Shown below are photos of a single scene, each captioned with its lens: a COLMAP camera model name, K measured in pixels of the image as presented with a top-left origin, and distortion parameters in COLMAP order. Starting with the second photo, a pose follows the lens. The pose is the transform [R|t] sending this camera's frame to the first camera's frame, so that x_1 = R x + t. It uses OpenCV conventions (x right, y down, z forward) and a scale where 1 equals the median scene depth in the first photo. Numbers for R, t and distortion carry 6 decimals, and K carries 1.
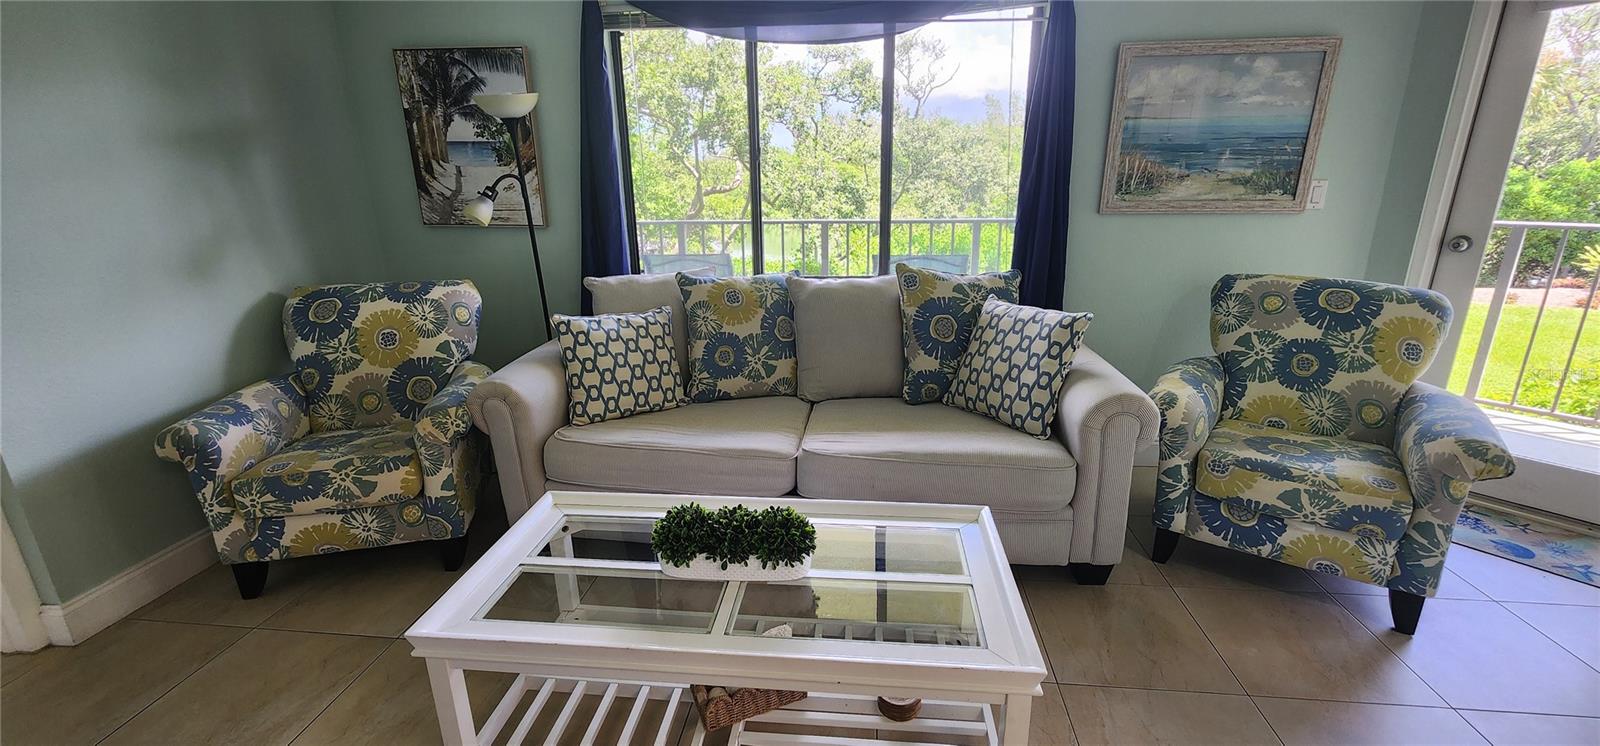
lens RADIAL K [[655.1, 0, 805.9], [0, 655.1, 372.4], [0, 0, 1]] dist [-0.001925, 0.001774]
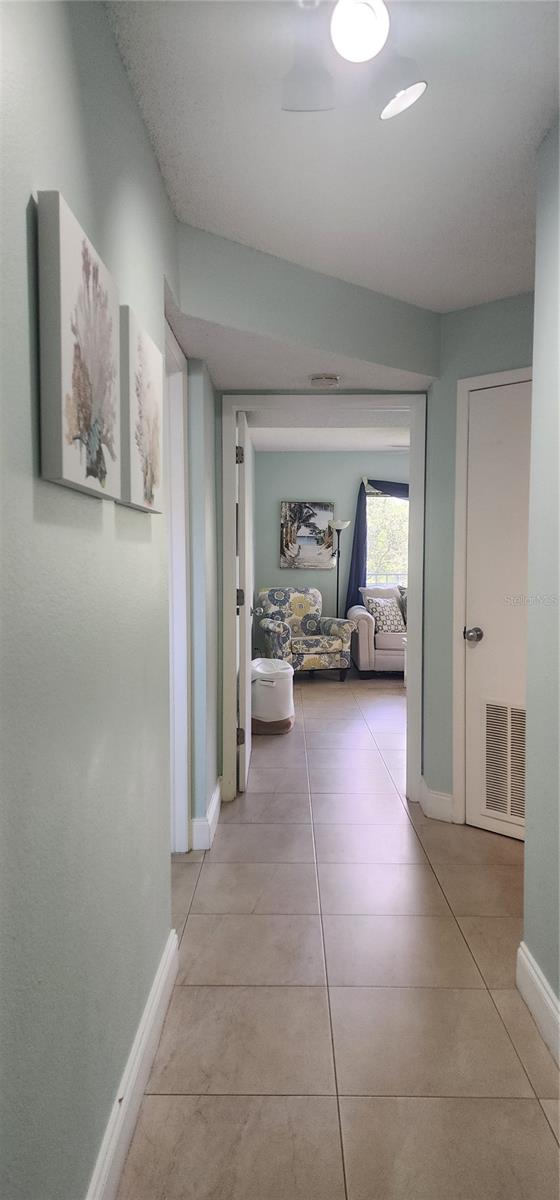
lens RADIAL K [[820.6, 0, 279.0], [0, 820.6, 598.9], [0, 0, 1]] dist [0.068432, -0.048787]
pose [[0.995042, 0.008135, 0.099120, -0.970359], [0.015246, 0.972390, -0.232862, 0.645408], [-0.098278, 0.233218, 0.967445, -2.081434]]
